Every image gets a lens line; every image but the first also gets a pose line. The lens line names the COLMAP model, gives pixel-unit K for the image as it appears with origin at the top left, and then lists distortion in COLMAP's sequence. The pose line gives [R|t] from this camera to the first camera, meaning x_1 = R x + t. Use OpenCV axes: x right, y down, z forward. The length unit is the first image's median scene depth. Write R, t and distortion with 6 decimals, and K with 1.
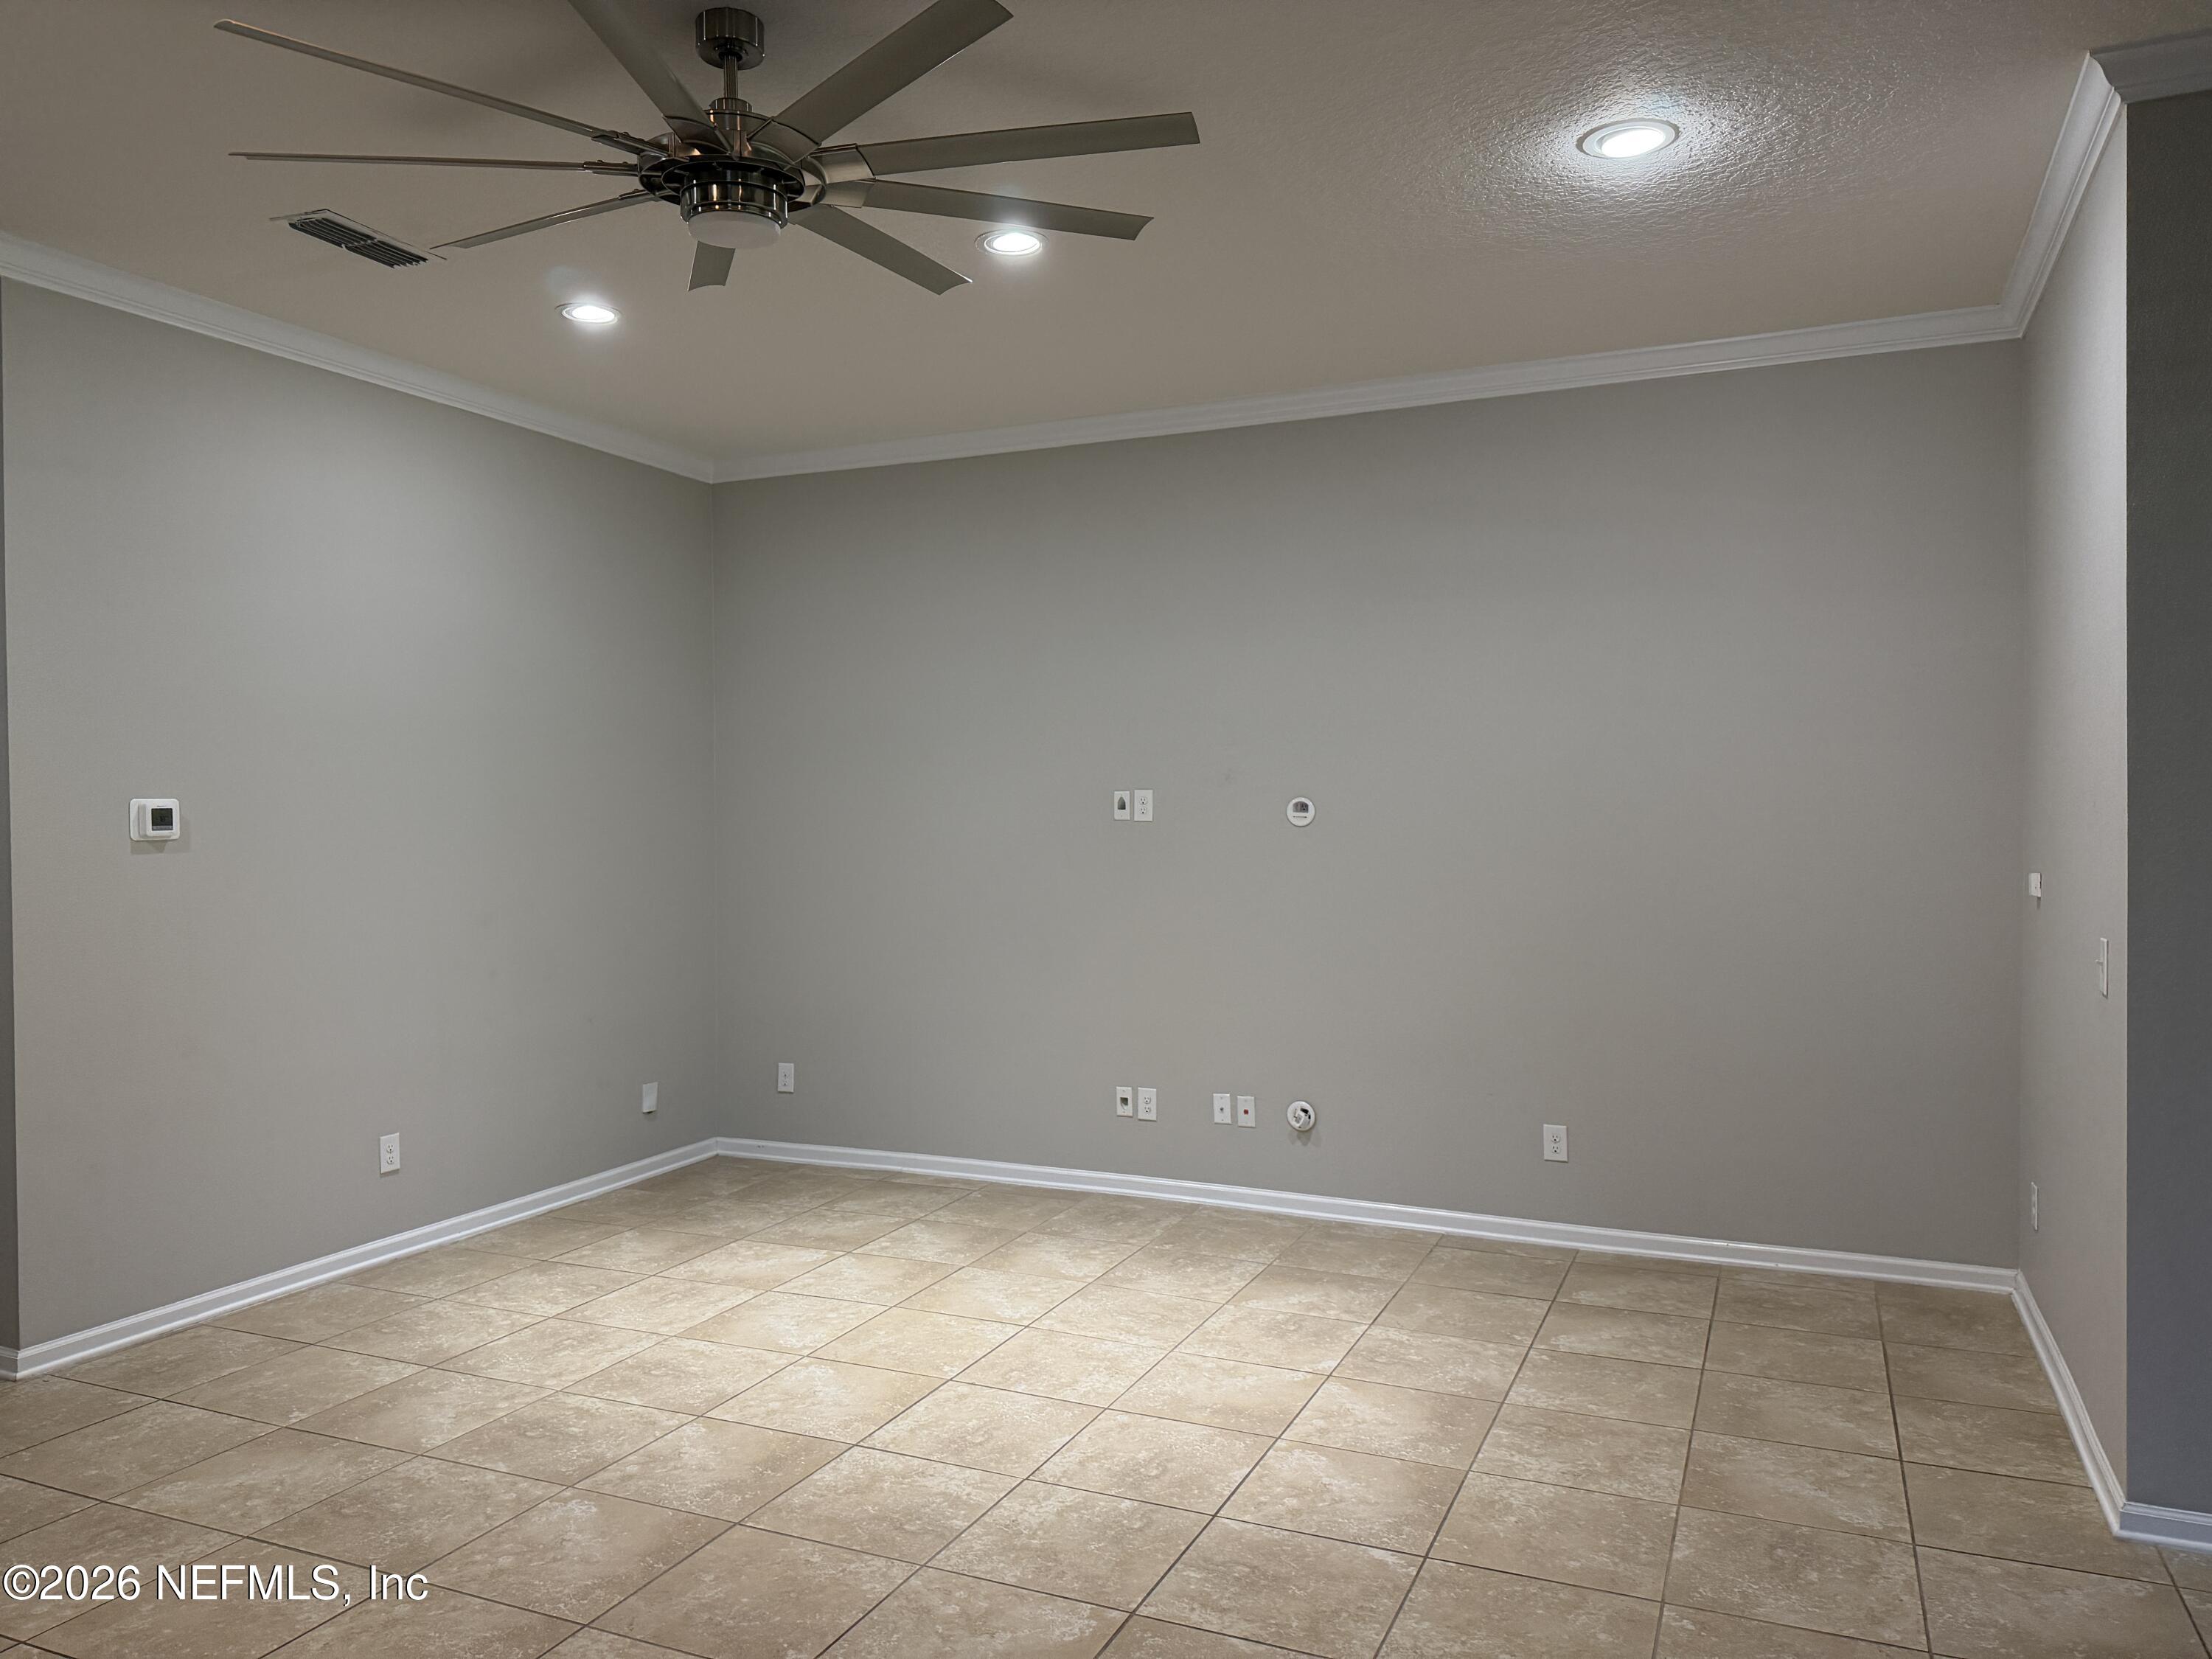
lens RADIAL K [[1564.5, 0, 1105.7], [0, 1564.5, 850.3], [0, 0, 1]] dist [-0.000241, 0.005416]
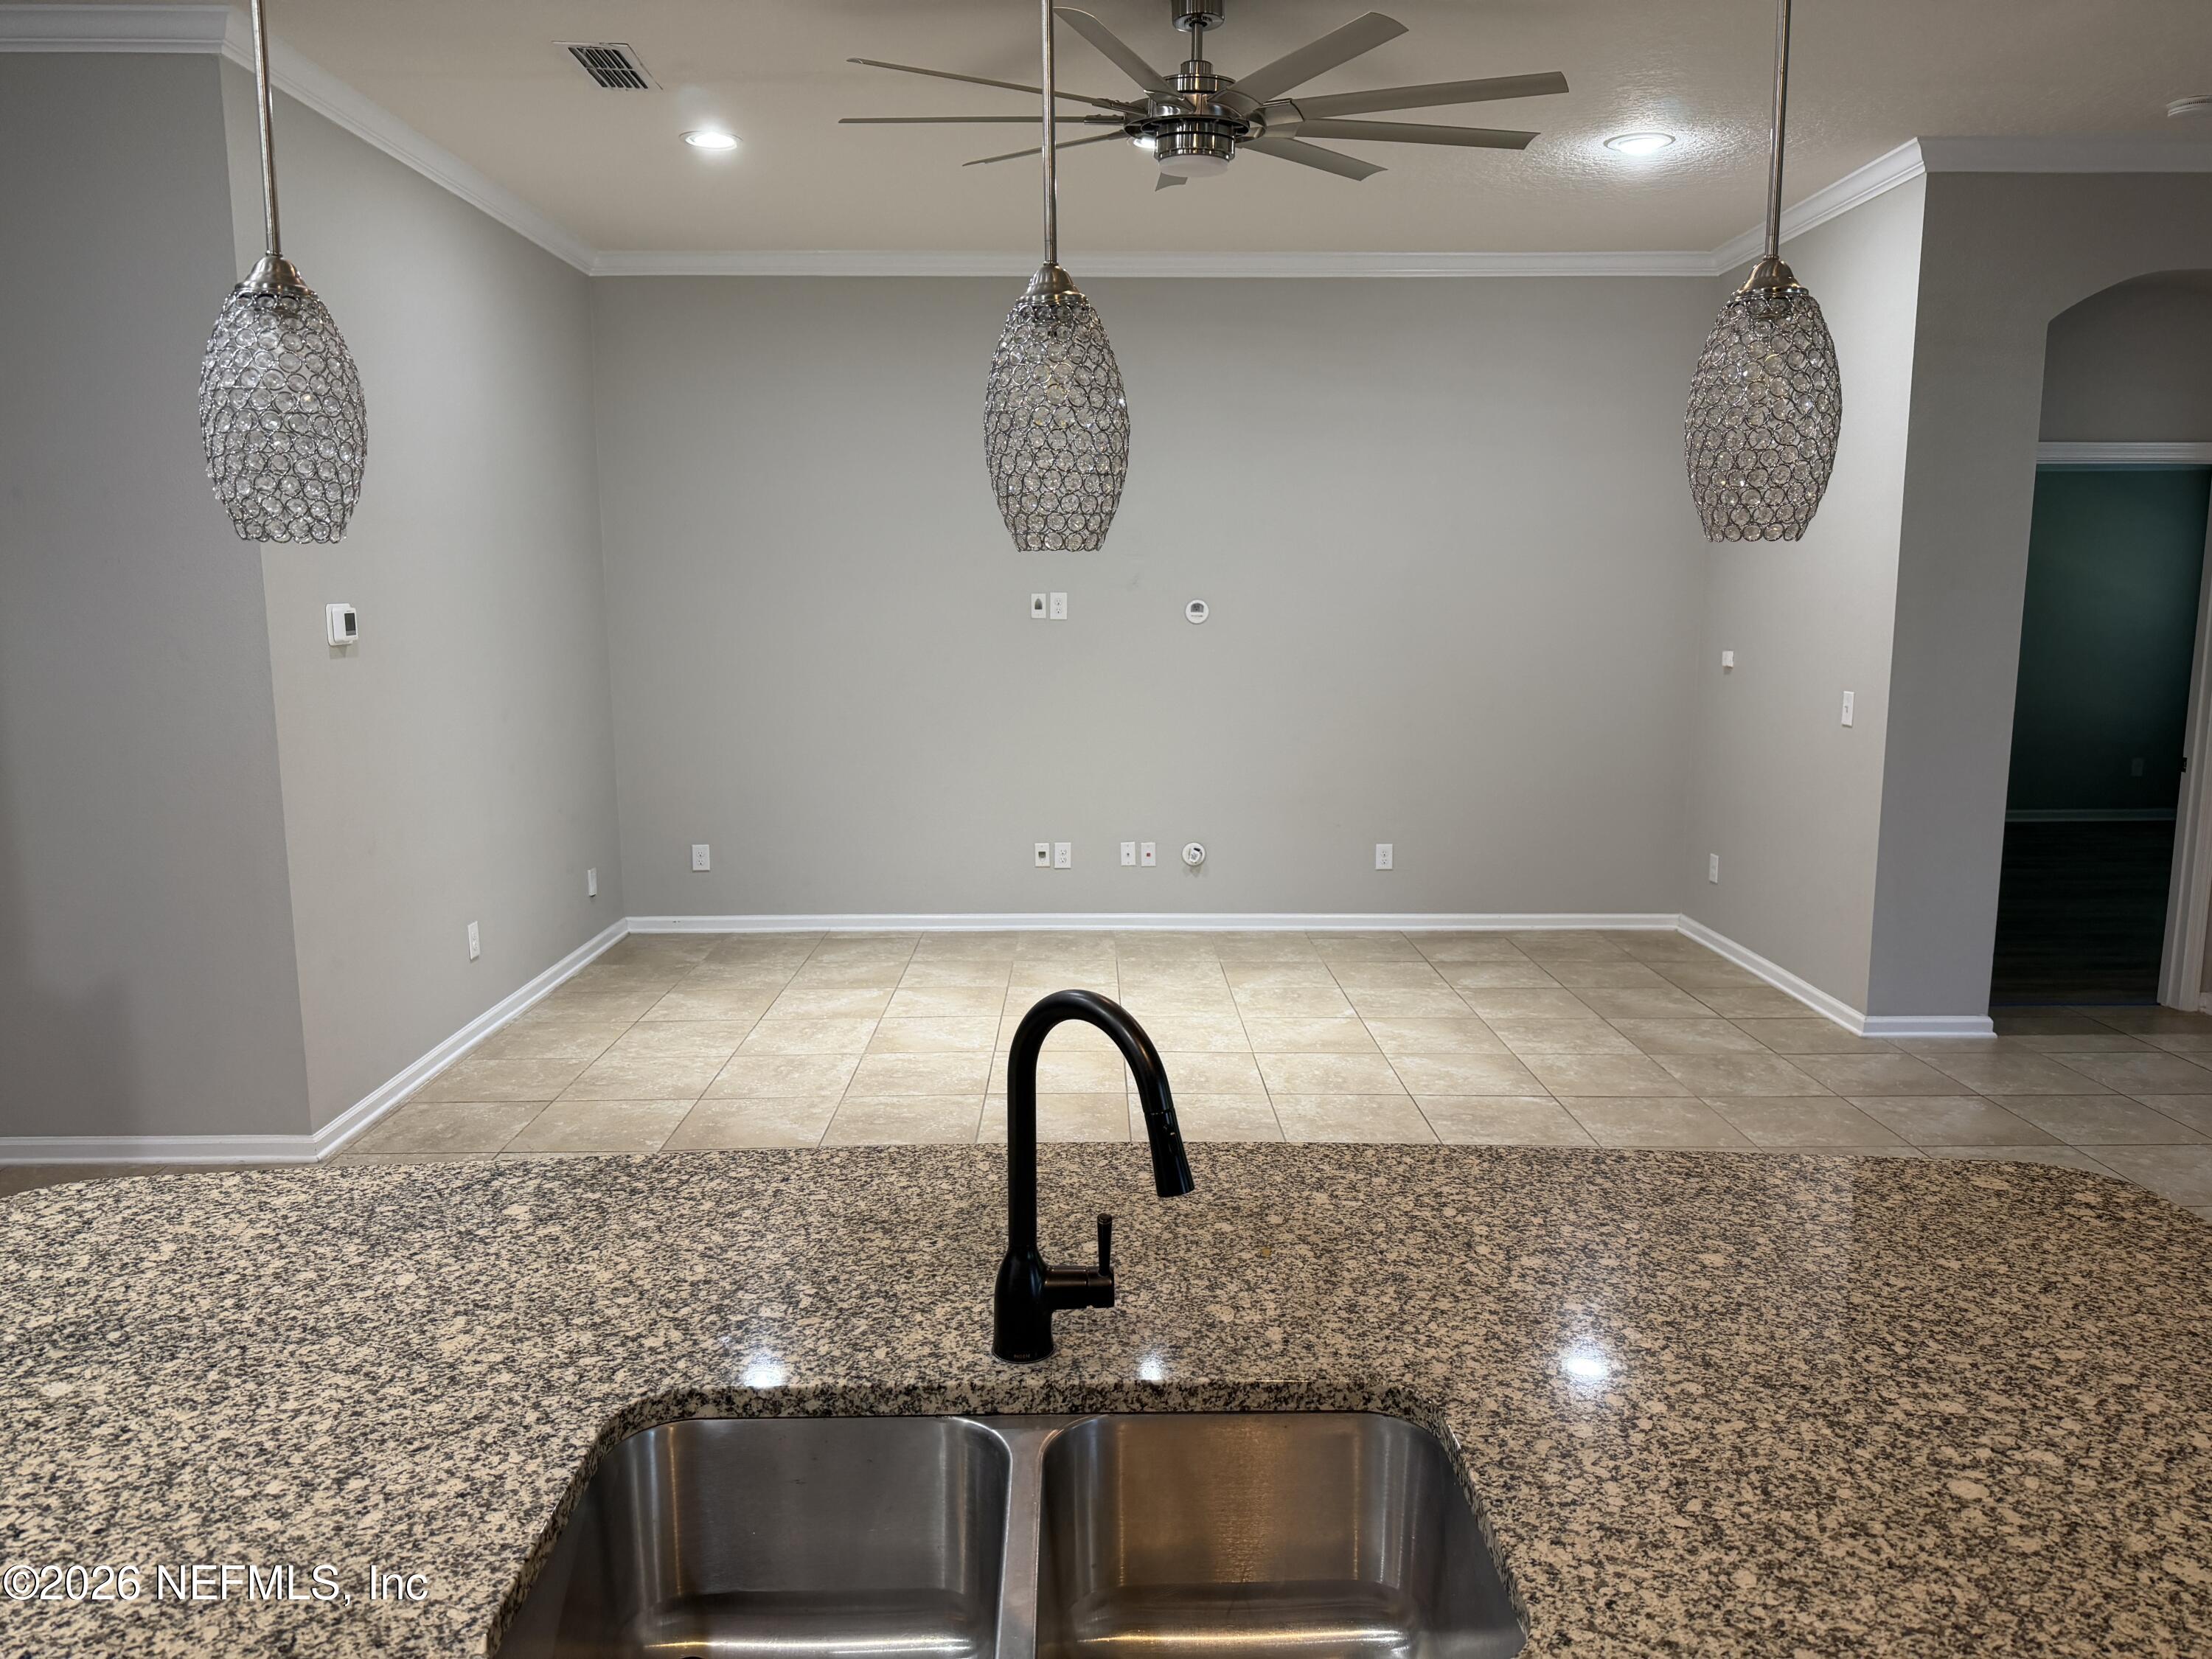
lens RADIAL K [[1555.6, 0, 1106.0], [0, 1555.6, 829.5], [0, 0, 1]] dist [0.080783, -0.002353]
pose [[0.909196, -0.060362, 0.411969, -0.638401], [0.008046, 0.991798, 0.127563, -0.015526], [-0.416290, -0.112665, 0.902225, -0.160050]]
